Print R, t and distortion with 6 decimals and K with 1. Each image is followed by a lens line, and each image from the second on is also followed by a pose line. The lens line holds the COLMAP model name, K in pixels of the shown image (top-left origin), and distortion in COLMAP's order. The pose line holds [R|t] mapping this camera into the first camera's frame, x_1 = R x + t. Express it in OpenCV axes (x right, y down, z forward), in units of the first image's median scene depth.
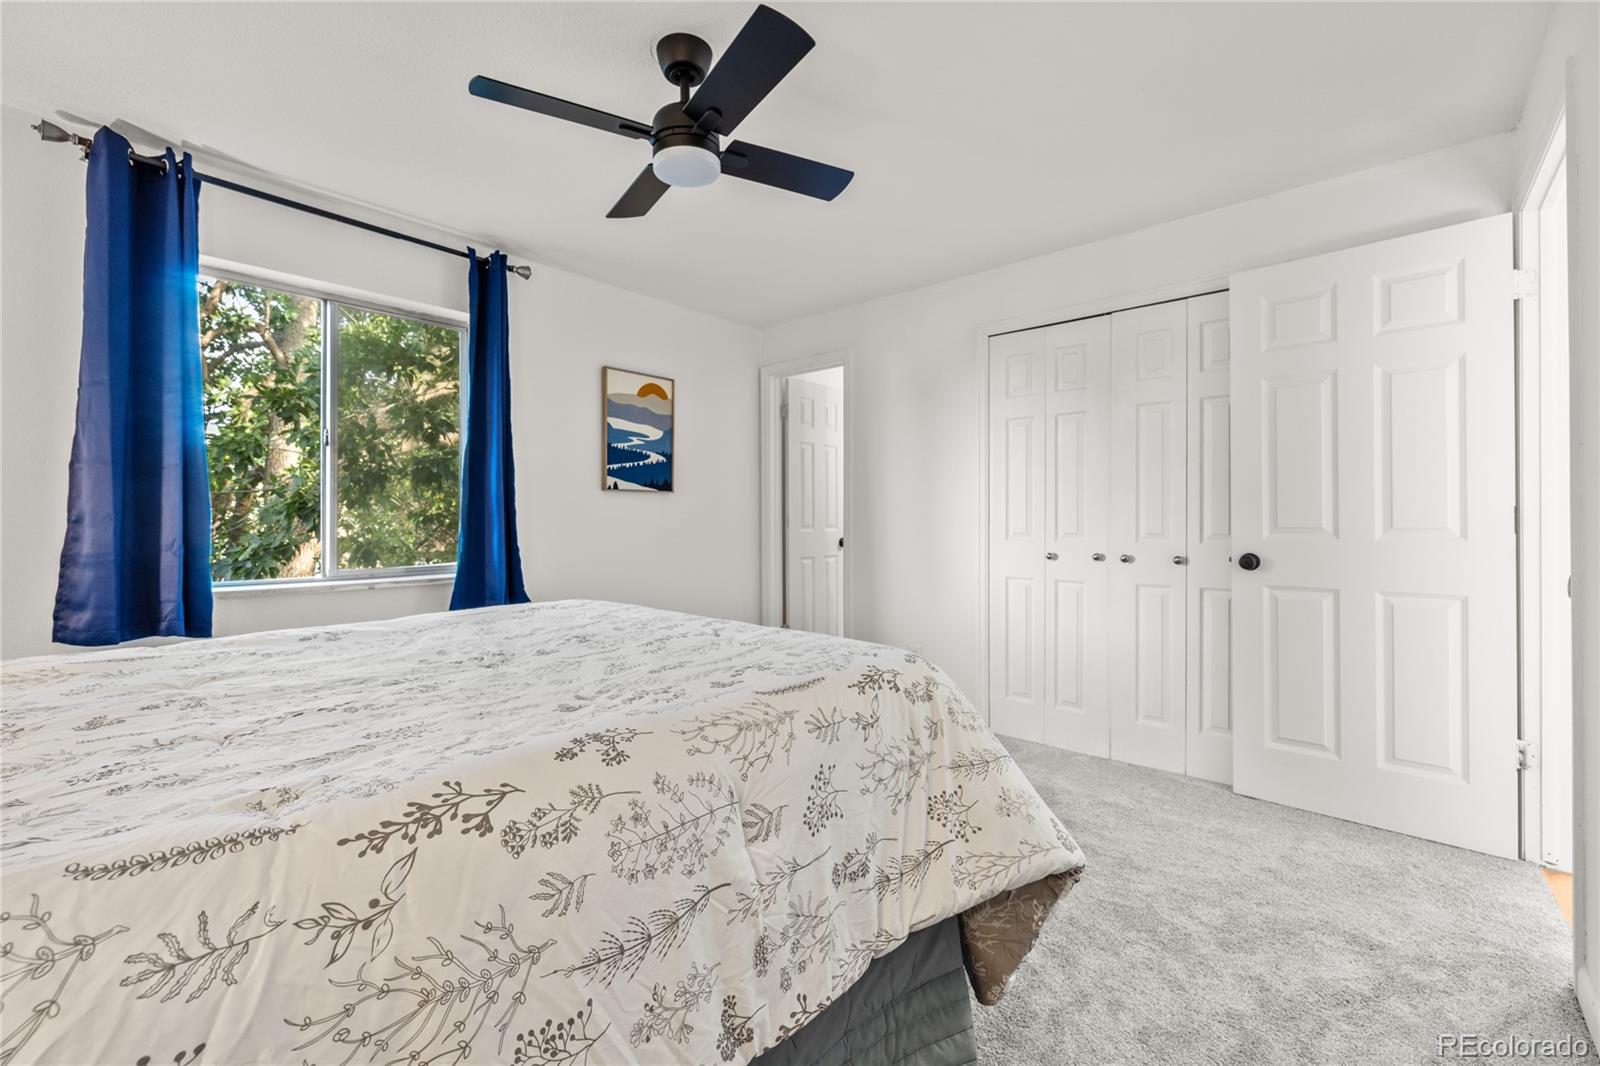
lens RADIAL K [[668.6, 0, 799.8], [0, 668.6, 527.7], [0, 0, 1]] dist [-0.003884, 0.002169]
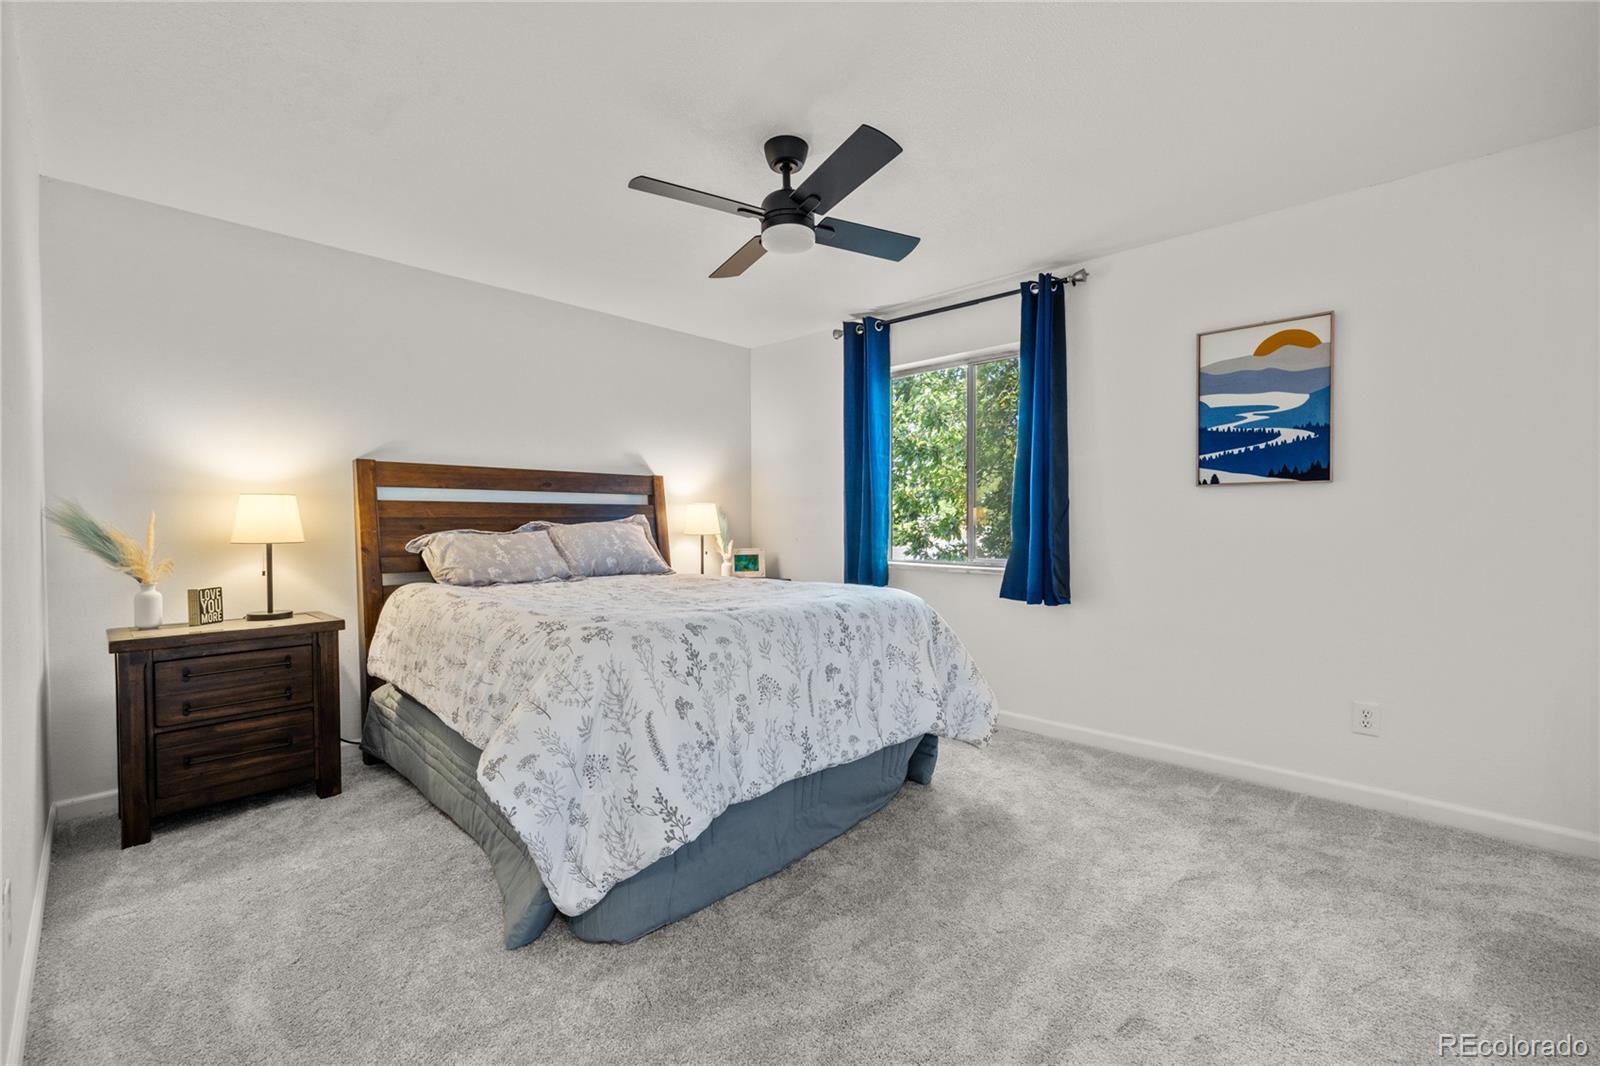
lens RADIAL K [[668.6, 0, 801.7], [0, 668.6, 528.3], [0, 0, 1]] dist [-0.003884, 0.002169]
pose [[-0.017162, 0.017231, -0.999704, 0.519683], [-0.005357, 0.999836, 0.017325, -0.015402], [0.999838, 0.005653, -0.017066, 0.512503]]
